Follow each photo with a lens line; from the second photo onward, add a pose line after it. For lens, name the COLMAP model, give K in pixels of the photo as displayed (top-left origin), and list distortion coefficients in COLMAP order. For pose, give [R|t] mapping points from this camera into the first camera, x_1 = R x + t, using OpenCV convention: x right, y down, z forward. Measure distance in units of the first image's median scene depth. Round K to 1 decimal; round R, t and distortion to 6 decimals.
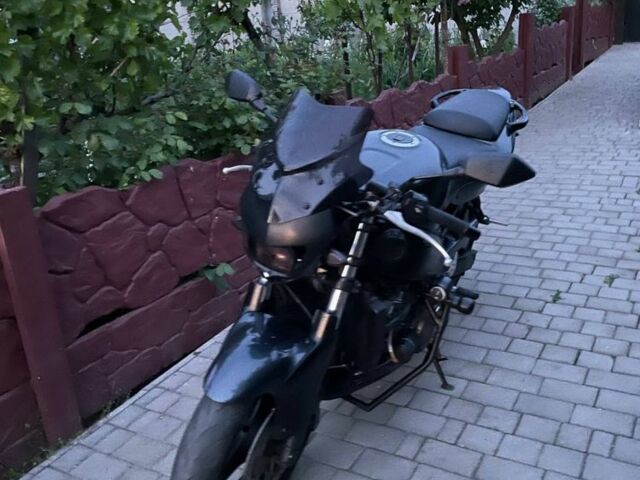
lens RADIAL K [[644.4, 0, 320.0], [0, 644.4, 240.0], [0, 0, 1]] dist [0.063437, -0.023022]
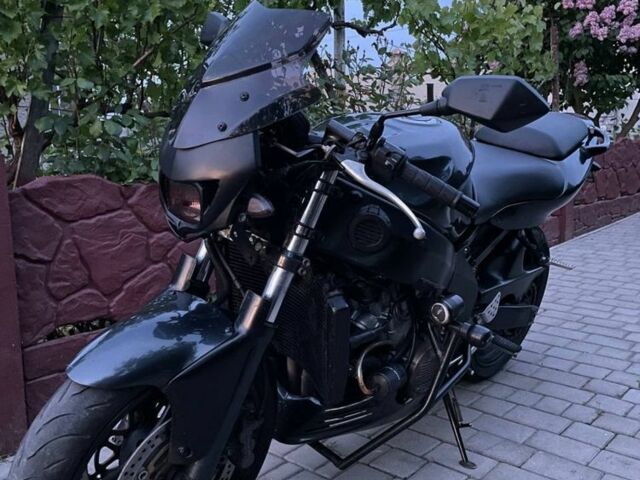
lens RADIAL K [[644.4, 0, 320.0], [0, 644.4, 240.0], [0, 0, 1]] dist [0.063437, -0.023022]
pose [[0.977104, 0.093866, -0.190939, 0.143668], [-0.123635, 0.980850, -0.150495, 0.102276], [0.173156, 0.170656, 0.969997, 0.185294]]
